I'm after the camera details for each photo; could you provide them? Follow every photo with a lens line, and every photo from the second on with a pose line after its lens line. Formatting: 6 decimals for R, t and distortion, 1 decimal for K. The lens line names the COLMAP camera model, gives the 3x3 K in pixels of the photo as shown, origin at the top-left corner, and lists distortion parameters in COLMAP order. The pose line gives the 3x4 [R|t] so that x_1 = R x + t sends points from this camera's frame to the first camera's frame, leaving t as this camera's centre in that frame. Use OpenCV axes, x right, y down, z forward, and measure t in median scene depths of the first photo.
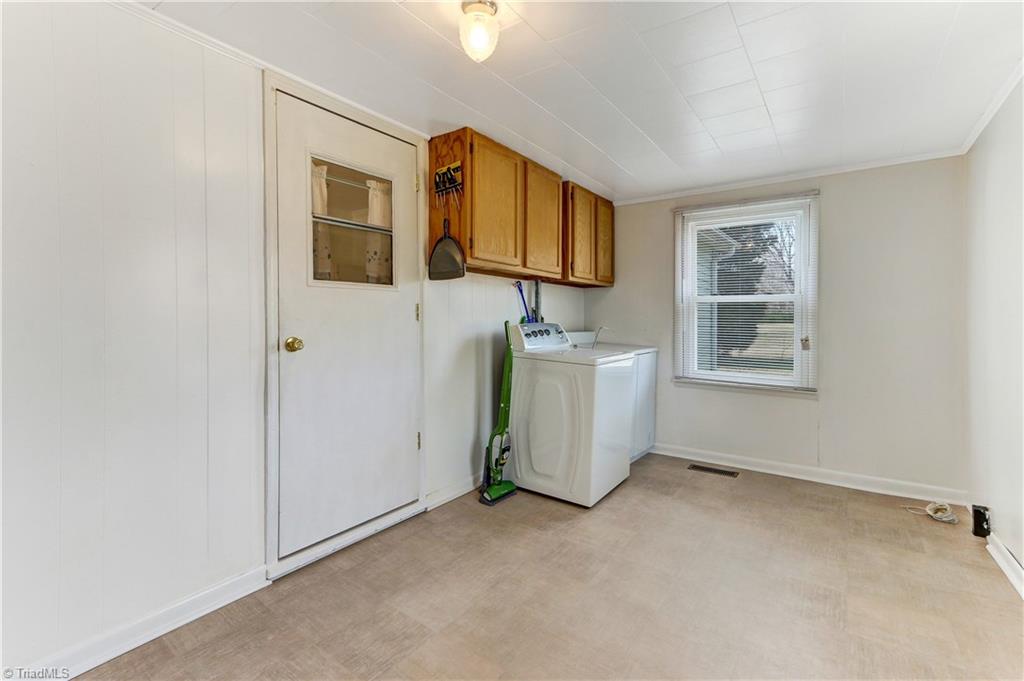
lens RADIAL K [[458.5, 0, 511.2], [0, 458.5, 324.1], [0, 0, 1]] dist [0.001732, 0.000281]
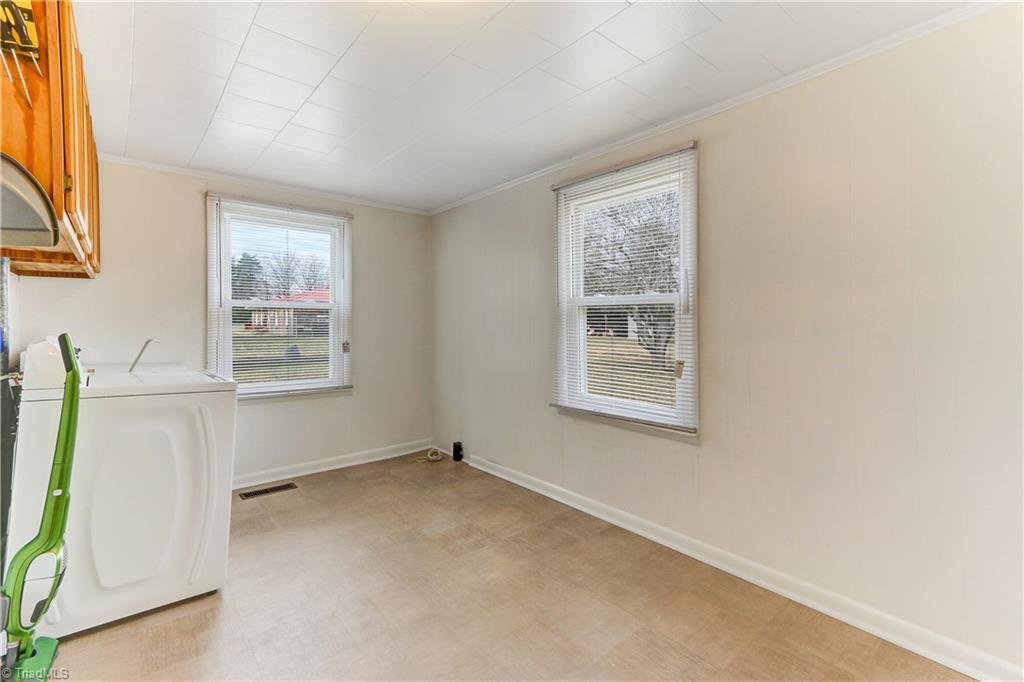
lens RADIAL K [[458.5, 0, 511.2], [0, 458.5, 324.6], [0, 0, 1]] dist [0.001732, 0.000281]
pose [[0.242509, -0.006998, 0.970124, -0.382991], [0.014865, 0.999883, 0.003496, -0.011911], [-0.970035, 0.013573, 0.242585, 0.343064]]
